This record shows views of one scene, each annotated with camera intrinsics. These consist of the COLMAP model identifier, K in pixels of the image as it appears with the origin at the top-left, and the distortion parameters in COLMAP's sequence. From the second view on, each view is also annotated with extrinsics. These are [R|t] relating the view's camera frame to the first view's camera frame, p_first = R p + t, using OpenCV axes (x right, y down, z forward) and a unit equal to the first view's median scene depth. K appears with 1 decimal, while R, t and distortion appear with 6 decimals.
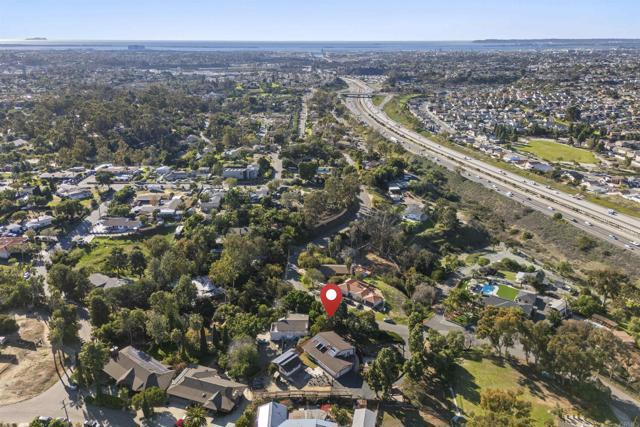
lens RADIAL K [[466.5, 0, 319.7], [0, 466.5, 203.8], [0, 0, 1]] dist [0.073802, -0.071341]
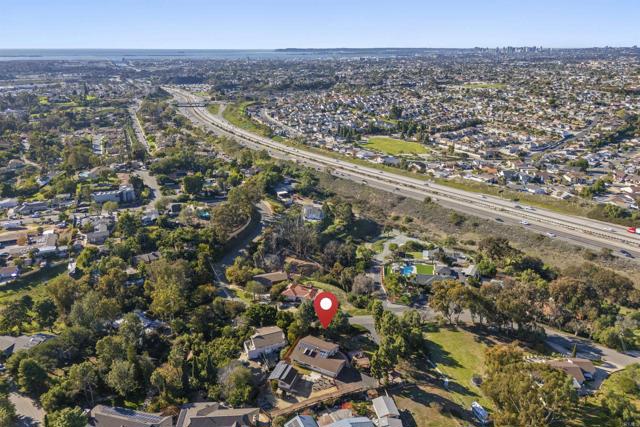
lens RADIAL K [[466.5, 0, 319.7], [0, 466.5, 203.8], [0, 0, 1]] dist [0.073802, -0.071341]
pose [[0.924815, -0.124006, 0.359637, -0.143656], [0.129708, 0.991517, 0.008336, -0.007305], [-0.357620, 0.038938, 0.933055, 0.020821]]
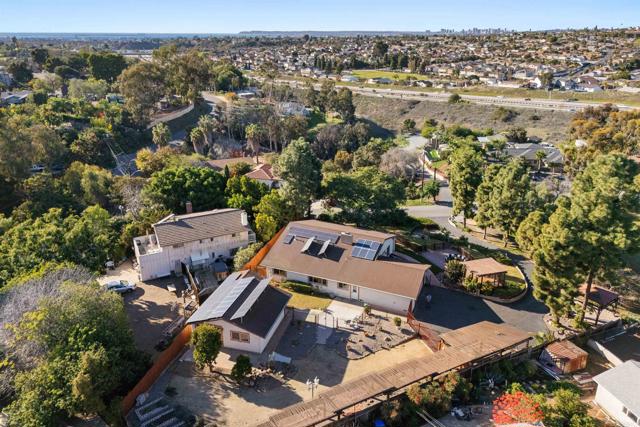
lens RADIAL K [[466.5, 0, 319.7], [0, 466.5, 203.8], [0, 0, 1]] dist [0.073802, -0.071341]
pose [[0.896825, -0.154704, 0.414454, -0.063432], [0.149427, 0.987732, 0.045352, 0.124195], [-0.416385, 0.021258, 0.908940, 0.334160]]
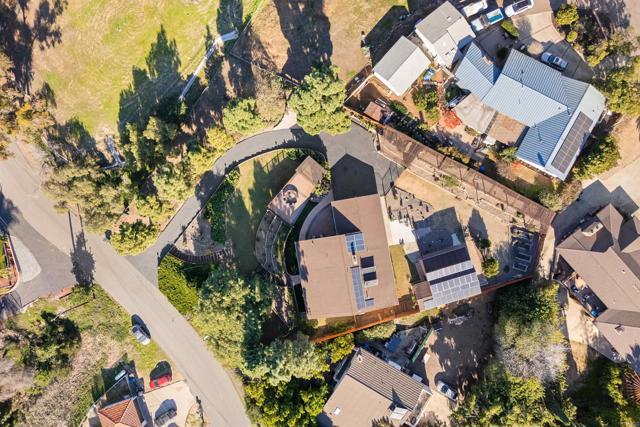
lens RADIAL K [[466.5, 0, 319.7], [0, 466.5, 203.8], [0, 0, 1]] dist [0.073802, -0.071341]
pose [[-0.868511, -0.495586, 0.009155, 0.036093], [0.176105, -0.291252, 0.940298, -0.053736], [-0.463331, 0.818271, 0.340230, 0.390546]]
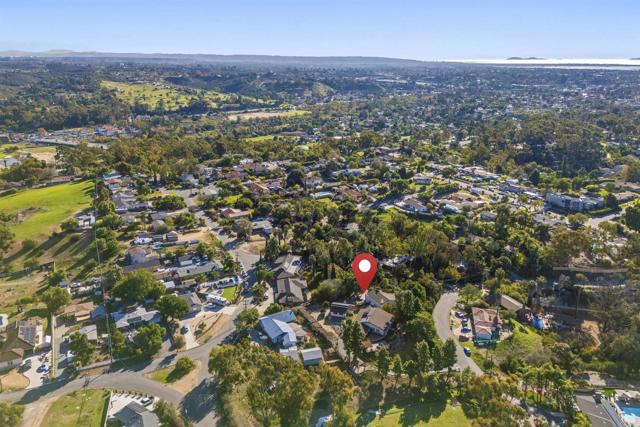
lens RADIAL K [[466.5, 0, 319.7], [0, 466.5, 203.8], [0, 0, 1]] dist [0.073802, -0.071341]
pose [[0.459762, 0.273269, -0.844952, 0.427155], [-0.308073, 0.941468, 0.136853, -0.042570], [0.832893, 0.197388, 0.517038, 0.109500]]
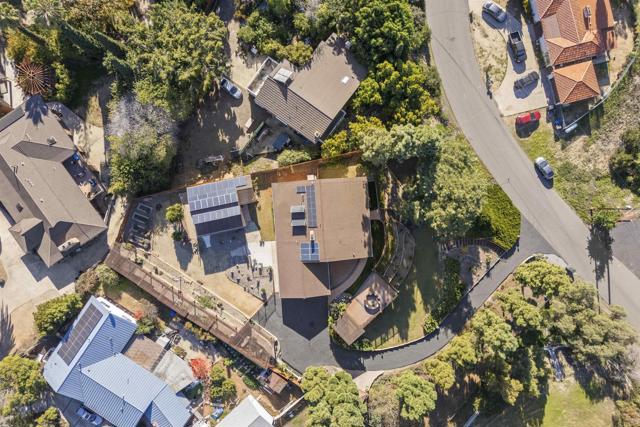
lens RADIAL K [[466.5, 0, 319.7], [0, 466.5, 203.8], [0, 0, 1]] dist [0.073802, -0.071341]
pose [[0.815657, 0.577974, -0.025508, 0.010923], [-0.164263, 0.273640, 0.947702, -0.056132], [0.554727, -0.768809, 0.318136, 0.424738]]
